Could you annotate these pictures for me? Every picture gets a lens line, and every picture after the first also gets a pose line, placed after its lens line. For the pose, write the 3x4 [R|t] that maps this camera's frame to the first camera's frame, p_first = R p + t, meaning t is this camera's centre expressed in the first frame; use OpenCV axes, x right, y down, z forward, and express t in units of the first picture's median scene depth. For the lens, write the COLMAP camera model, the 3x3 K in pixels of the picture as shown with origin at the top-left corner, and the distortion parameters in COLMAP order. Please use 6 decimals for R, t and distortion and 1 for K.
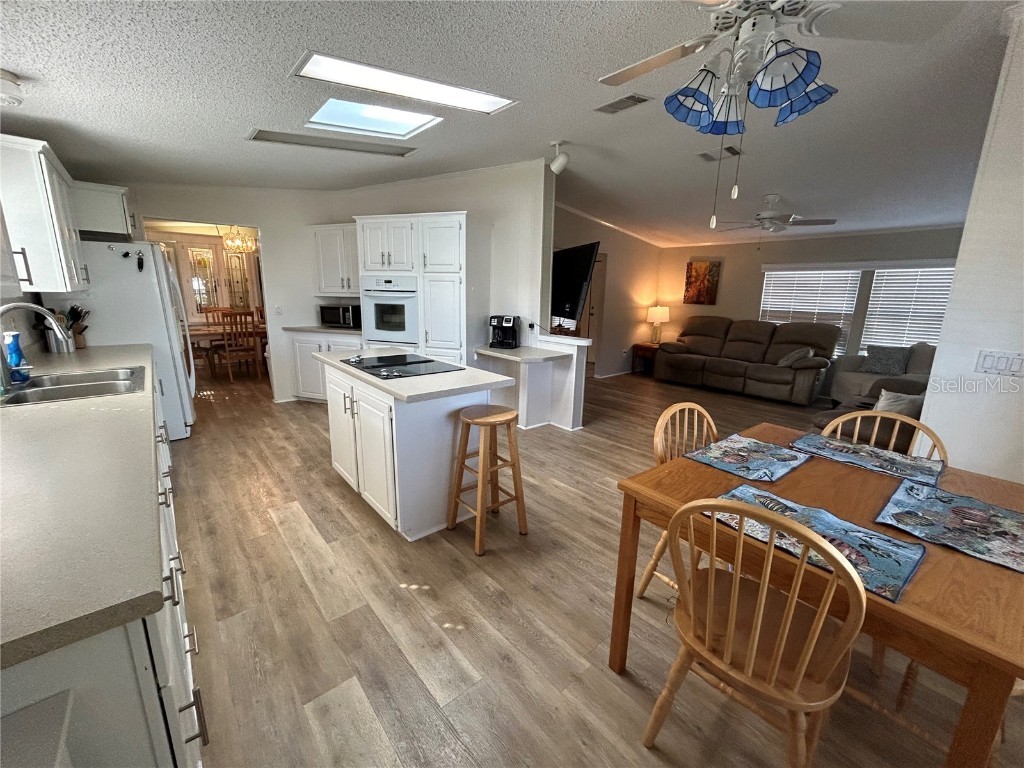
lens RADIAL K [[411.8, 0, 511.2], [0, 411.8, 384.1], [0, 0, 1]] dist [-0.001268, -0.000375]
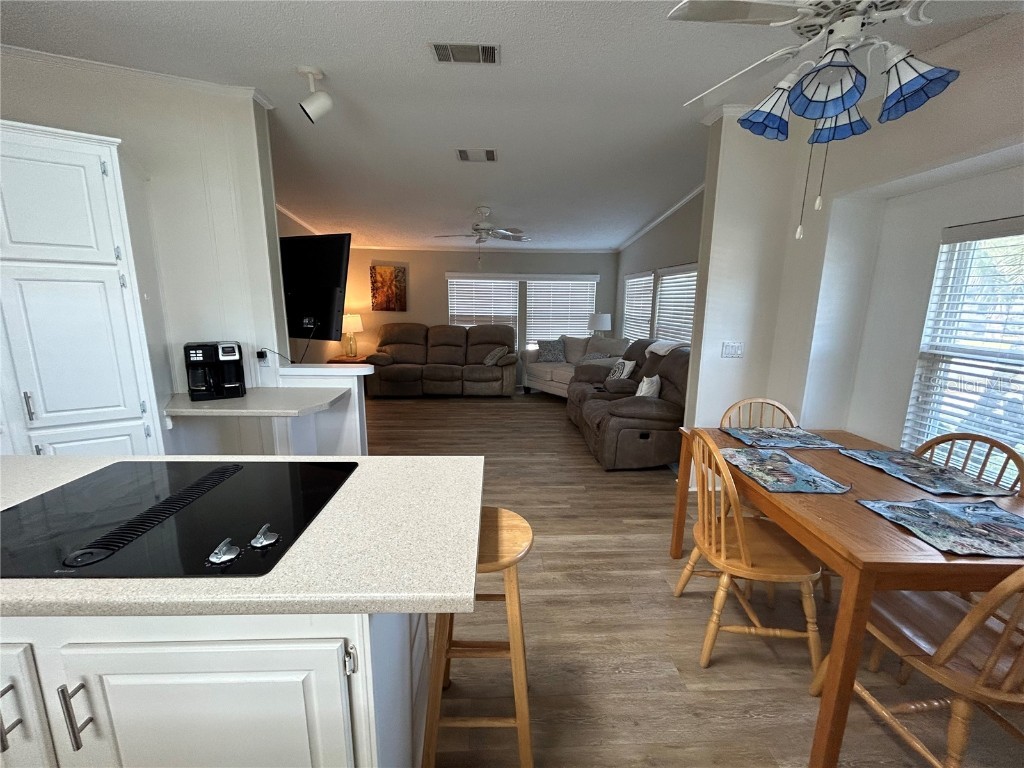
lens RADIAL K [[411.8, 0, 509.8], [0, 411.8, 385.0], [0, 0, 1]] dist [-0.001268, -0.000375]
pose [[0.615658, -0.165749, 0.770384, -0.182766], [0.170167, 0.982526, 0.075401, -0.068118], [-0.769420, 0.084673, 0.633106, 0.268185]]
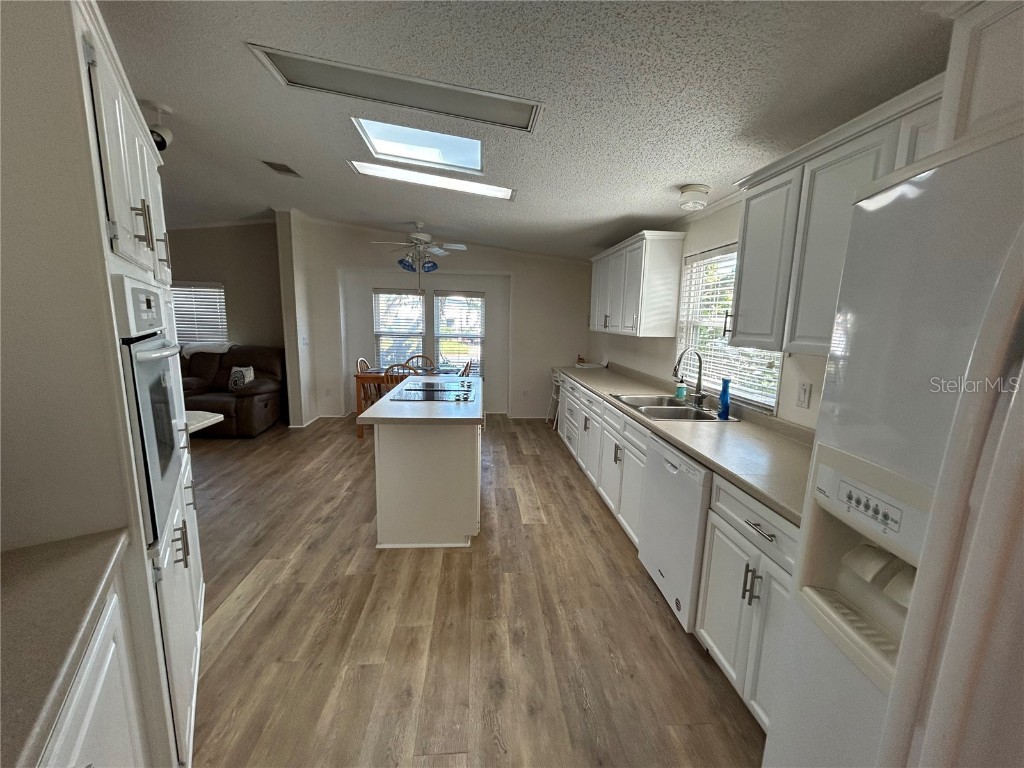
lens RADIAL K [[411.8, 0, 509.2], [0, 411.8, 384.5], [0, 0, 1]] dist [-0.001268, -0.000375]
pose [[-0.805510, -0.131082, 0.577902, -0.557162], [0.091169, 0.936203, 0.339429, -0.220343], [-0.585527, 0.326100, -0.742170, 0.890167]]
